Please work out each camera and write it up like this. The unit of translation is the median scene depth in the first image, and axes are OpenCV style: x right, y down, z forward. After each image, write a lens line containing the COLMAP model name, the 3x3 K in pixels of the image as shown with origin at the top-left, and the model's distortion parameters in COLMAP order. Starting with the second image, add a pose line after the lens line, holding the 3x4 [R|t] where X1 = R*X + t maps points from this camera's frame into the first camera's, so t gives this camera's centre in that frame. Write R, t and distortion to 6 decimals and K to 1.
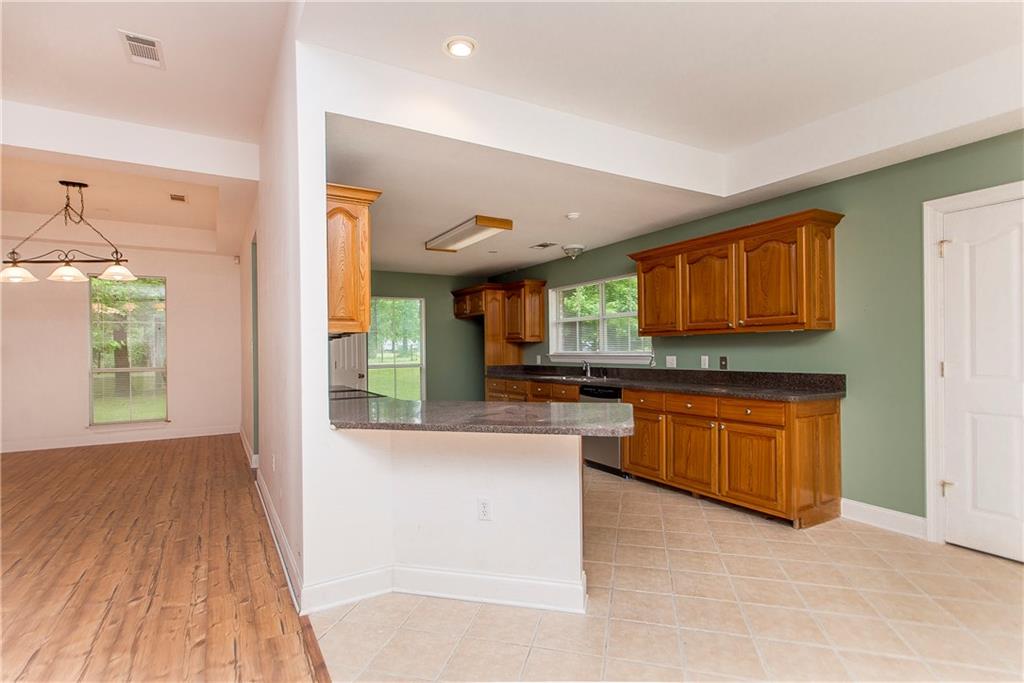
lens RADIAL K [[496.4, 0, 502.3], [0, 496.4, 350.9], [0, 0, 1]] dist [0.000585, -0.000236]
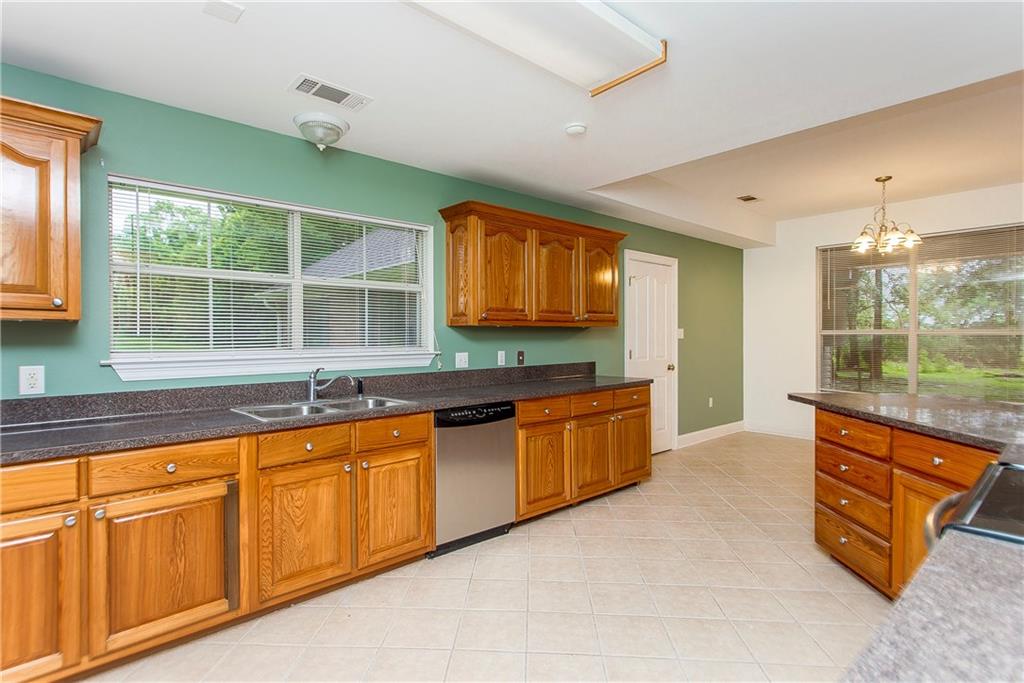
lens RADIAL K [[504.6, 0, 495.1], [0, 504.6, 340.9], [0, 0, 1]] dist [0.000722, -0.000479]
pose [[-0.209980, 0.006360, 0.977685, -0.464869], [0.007194, 0.999962, -0.004960, -0.002840], [-0.977679, 0.005992, -0.210018, 1.279441]]
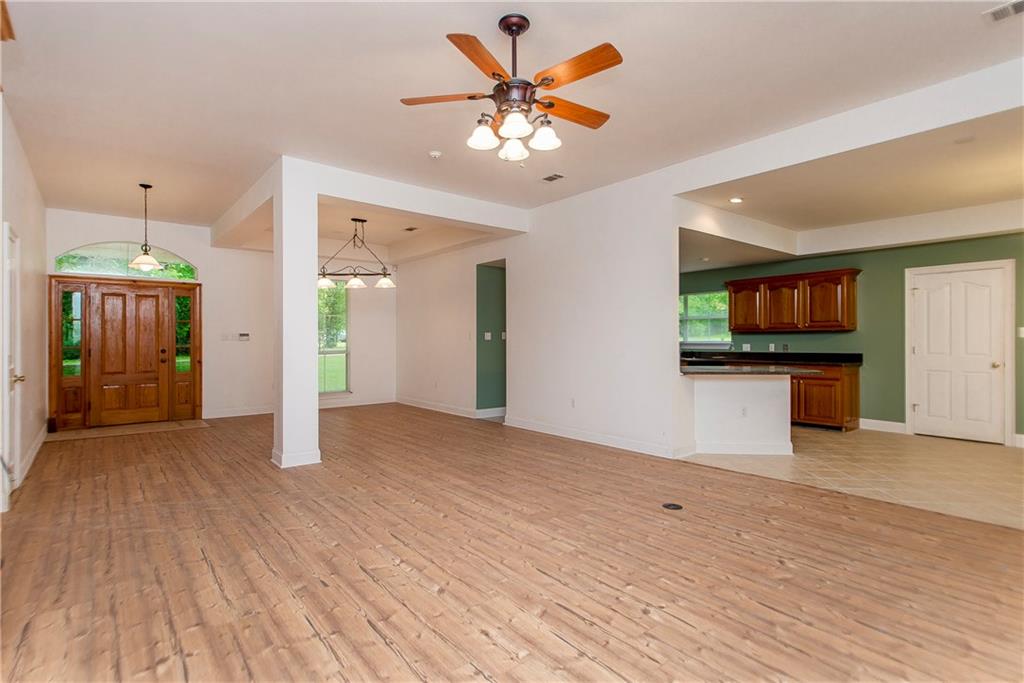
lens RADIAL K [[504.6, 0, 495.1], [0, 504.6, 340.9], [0, 0, 1]] dist [0.000722, -0.000479]
pose [[0.988376, 0.008572, 0.151789, -0.837985], [-0.008155, 0.999961, -0.003369, 0.014297], [-0.151812, 0.002092, 0.988407, -0.589777]]
